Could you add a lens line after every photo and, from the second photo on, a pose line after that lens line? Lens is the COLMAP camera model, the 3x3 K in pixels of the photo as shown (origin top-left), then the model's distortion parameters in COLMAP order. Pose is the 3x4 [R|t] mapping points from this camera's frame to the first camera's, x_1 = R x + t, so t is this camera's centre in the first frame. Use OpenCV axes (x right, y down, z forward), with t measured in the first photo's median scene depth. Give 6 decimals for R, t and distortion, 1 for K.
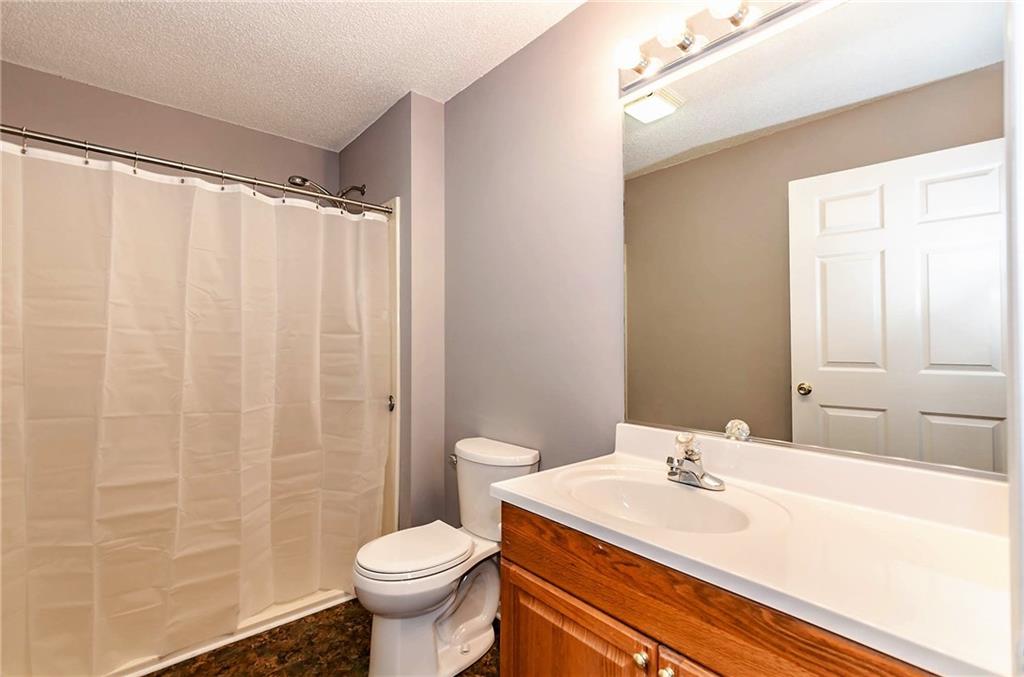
lens RADIAL K [[459.5, 0, 512.0], [0, 459.5, 339.3], [0, 0, 1]] dist [0.000207, 0.000921]
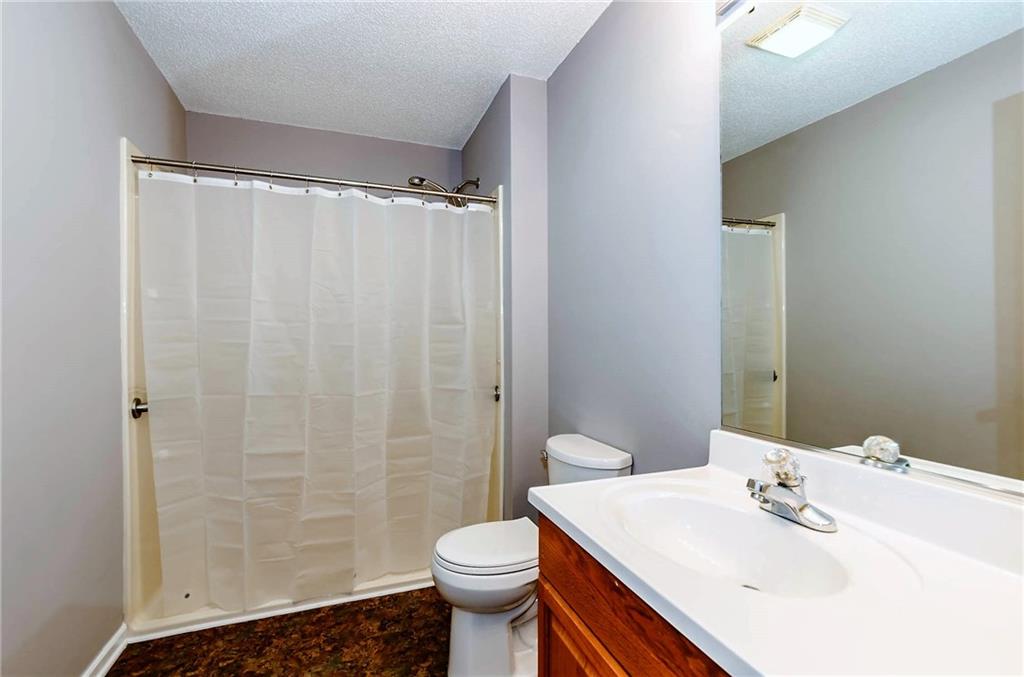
lens RADIAL K [[461.1, 0, 511.0], [0, 461.1, 338.8], [0, 0, 1]] dist [0.001130, 0.000138]
pose [[0.939467, -0.000484, -0.342640, 0.149145], [0.006454, 0.999847, 0.016285, 0.005539], [0.342579, -0.017511, 0.939326, 0.095392]]
